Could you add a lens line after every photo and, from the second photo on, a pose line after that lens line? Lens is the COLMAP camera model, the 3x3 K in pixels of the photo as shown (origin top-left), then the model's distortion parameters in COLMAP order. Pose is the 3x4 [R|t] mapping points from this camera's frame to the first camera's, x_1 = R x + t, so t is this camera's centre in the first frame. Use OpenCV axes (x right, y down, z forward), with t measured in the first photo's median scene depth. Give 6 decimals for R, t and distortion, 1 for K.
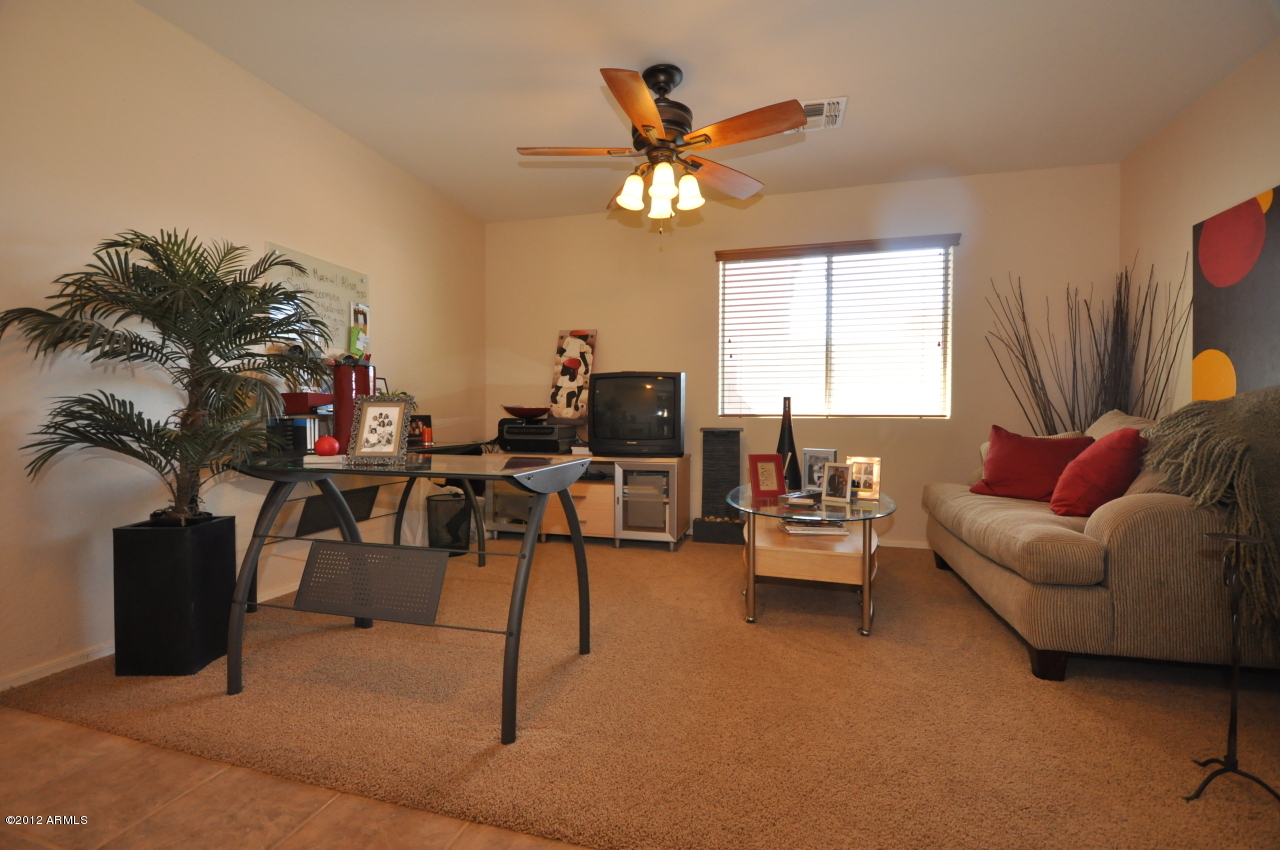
lens RADIAL K [[555.7, 0, 633.0], [0, 555.7, 429.9], [0, 0, 1]] dist [0.017574, -0.024073]
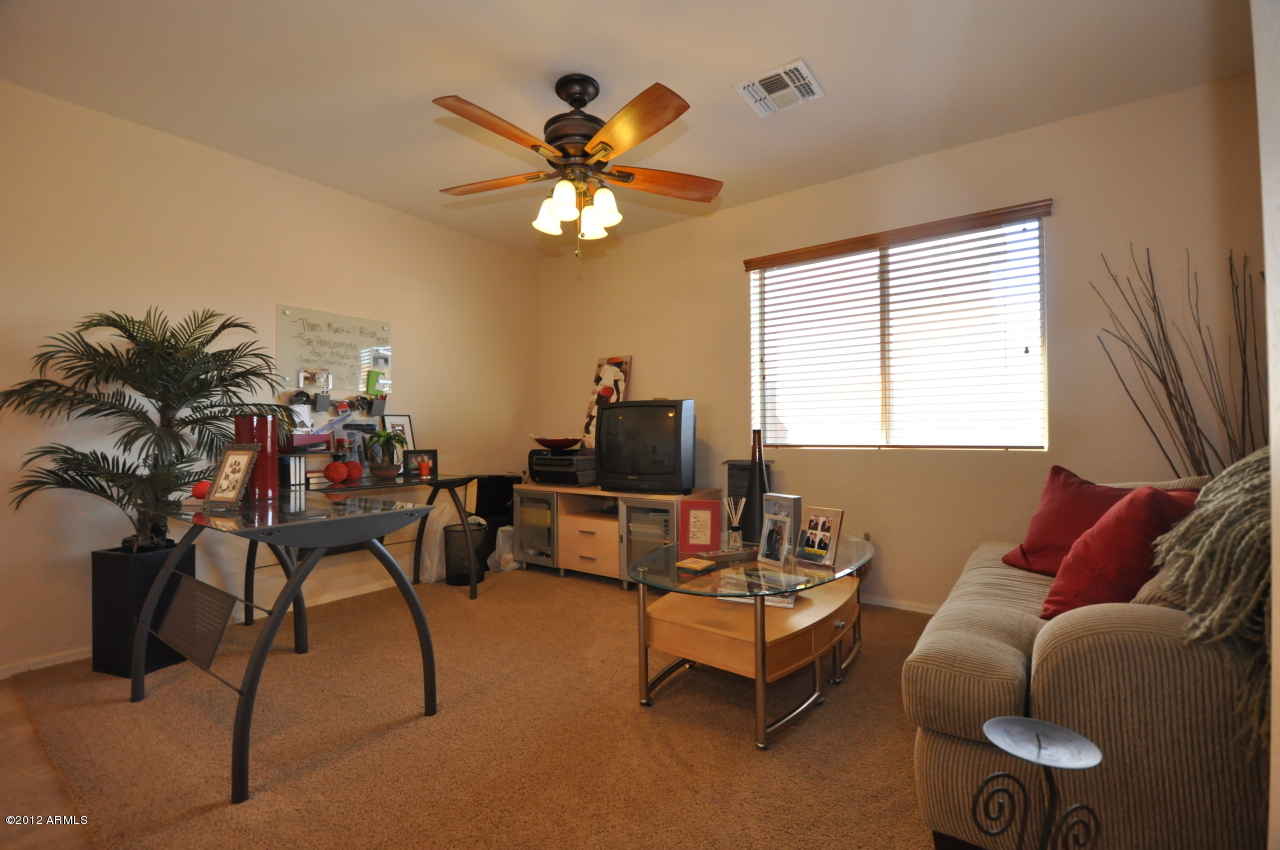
lens RADIAL K [[555.7, 0, 633.0], [0, 555.7, 429.9], [0, 0, 1]] dist [0.017574, -0.024073]
pose [[0.935758, -0.013805, -0.352372, 0.357999], [0.002977, 0.999507, -0.031253, -0.029733], [0.352630, 0.028196, 0.935338, 0.144154]]
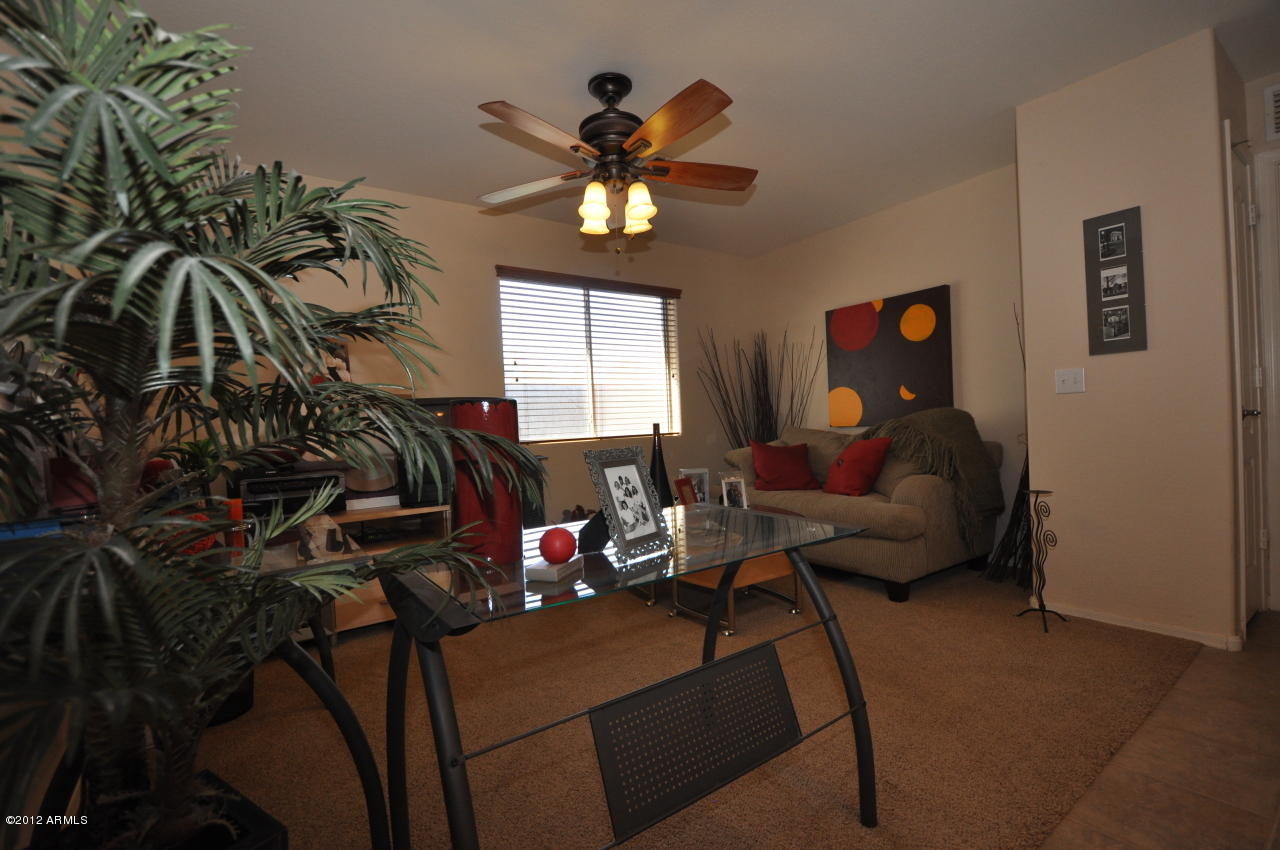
lens RADIAL K [[555.7, 0, 633.0], [0, 555.7, 429.9], [0, 0, 1]] dist [0.017574, -0.024073]
pose [[0.639376, -0.041376, 0.767780, -0.521035], [0.061188, 0.998122, 0.002834, -0.047573], [-0.766456, 0.045167, 0.640707, 0.313256]]
